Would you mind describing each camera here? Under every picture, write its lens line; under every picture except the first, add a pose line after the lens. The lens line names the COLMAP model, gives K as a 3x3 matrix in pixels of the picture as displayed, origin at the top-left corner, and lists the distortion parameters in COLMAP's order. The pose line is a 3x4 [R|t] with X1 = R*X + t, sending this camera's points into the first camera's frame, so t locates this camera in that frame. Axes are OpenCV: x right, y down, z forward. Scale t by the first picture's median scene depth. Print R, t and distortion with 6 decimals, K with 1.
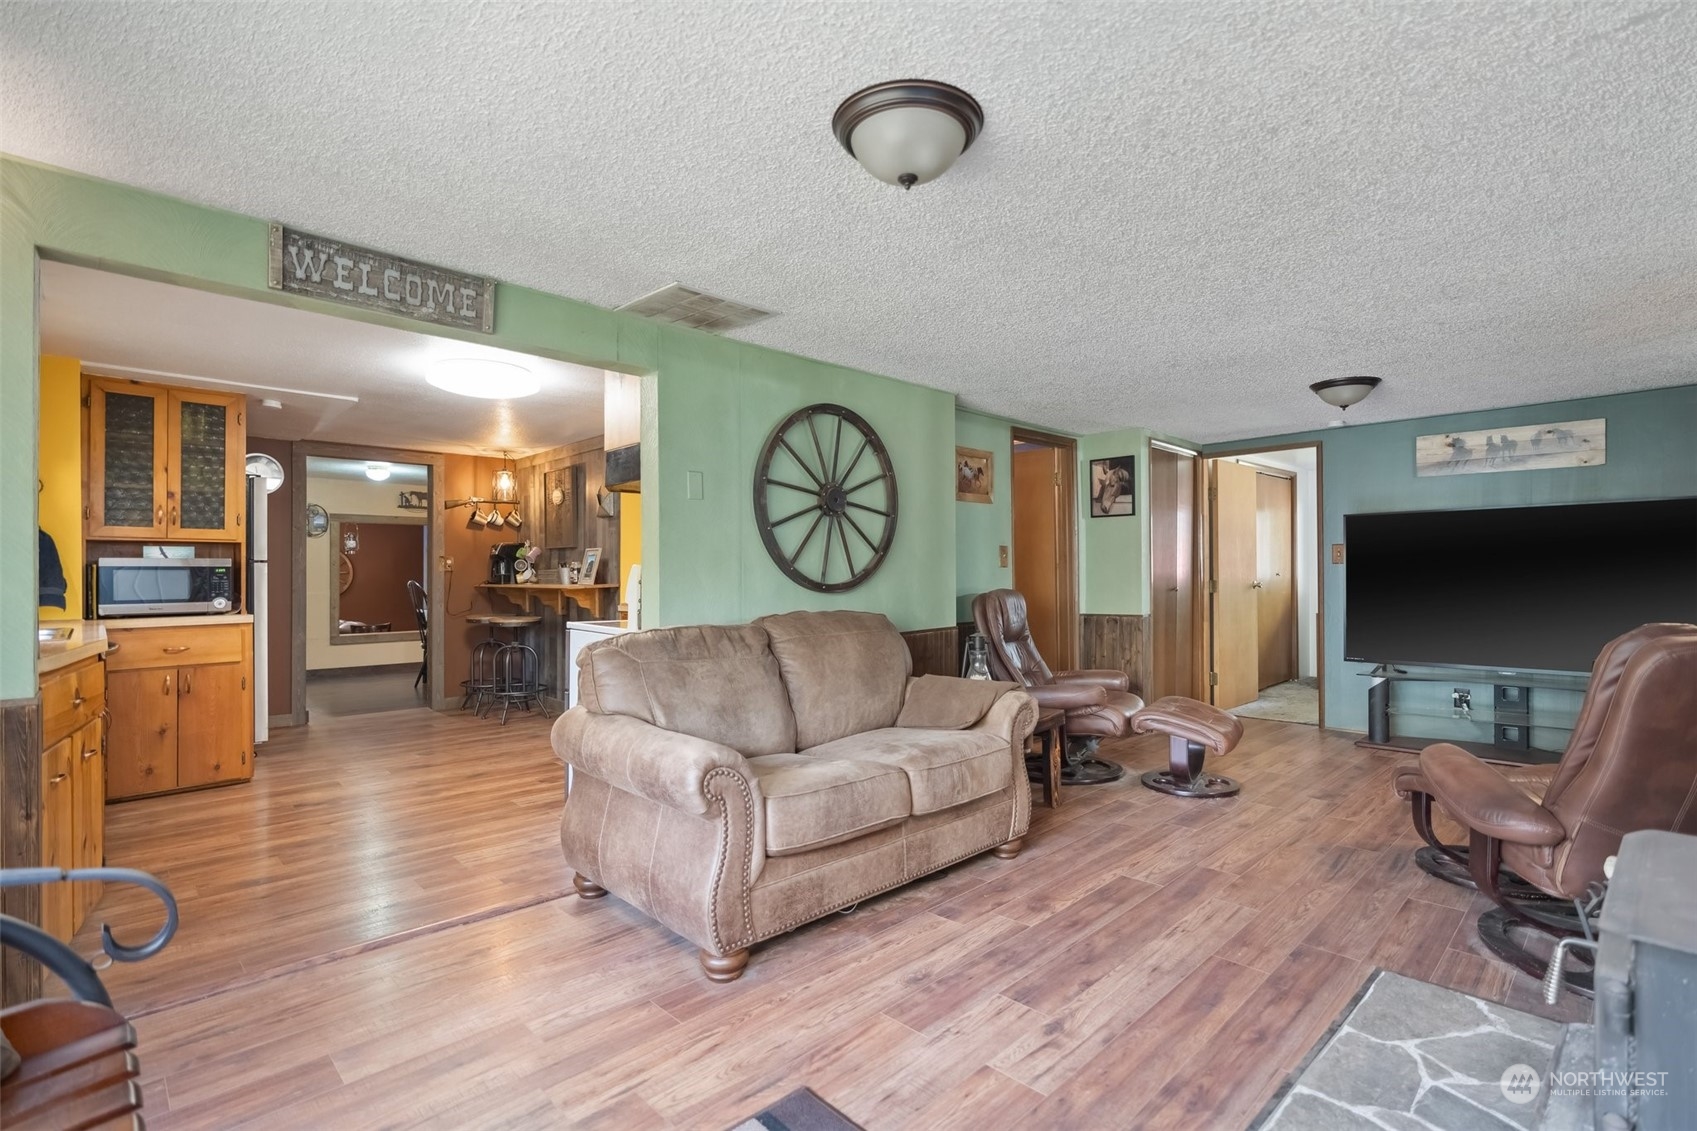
lens RADIAL K [[791.1, 0, 843.9], [0, 791.1, 565.8], [0, 0, 1]] dist [-0.009277, -0.000343]
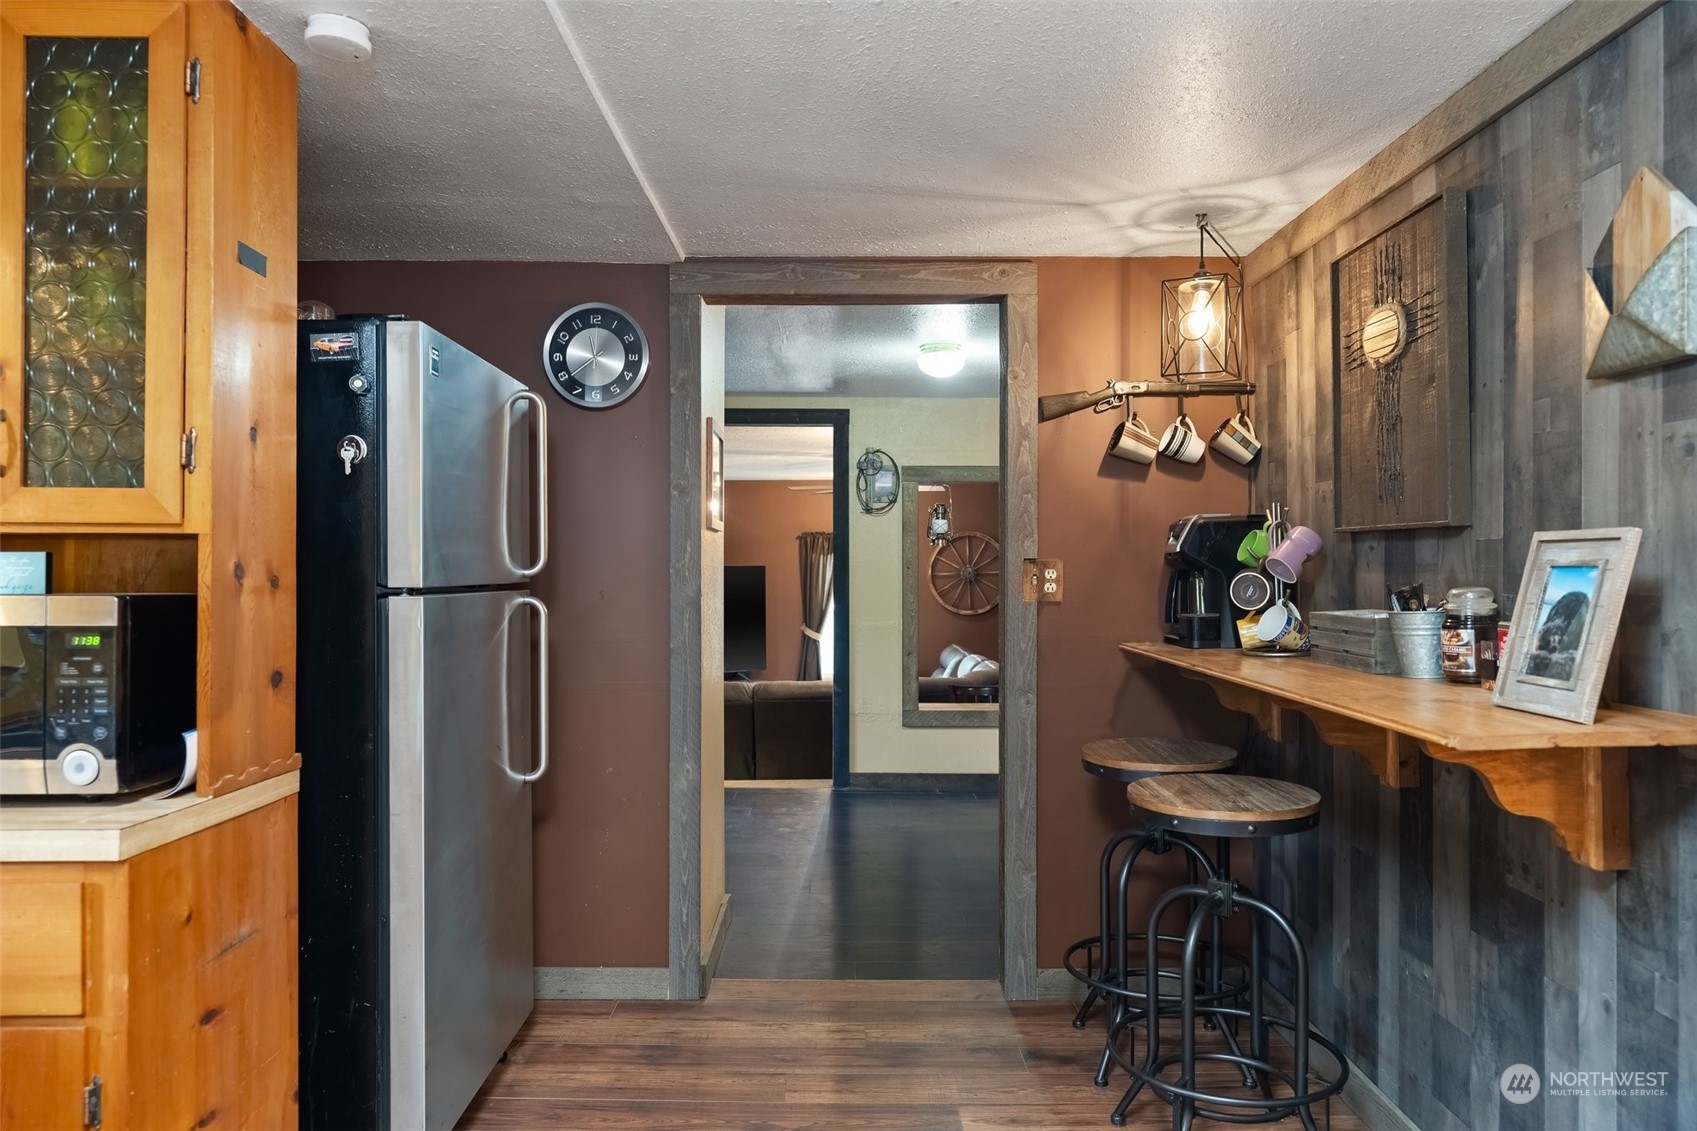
lens RADIAL K [[1177.1, 0, 832.3], [0, 1177.1, 562.1], [0, 0, 1]] dist [-0.001493, 0.000634]
pose [[0.719327, 0.003481, -0.694663, -0.216071], [0.003341, 0.999959, 0.008471, -0.015307], [0.694664, -0.008414, 0.719285, 0.574268]]
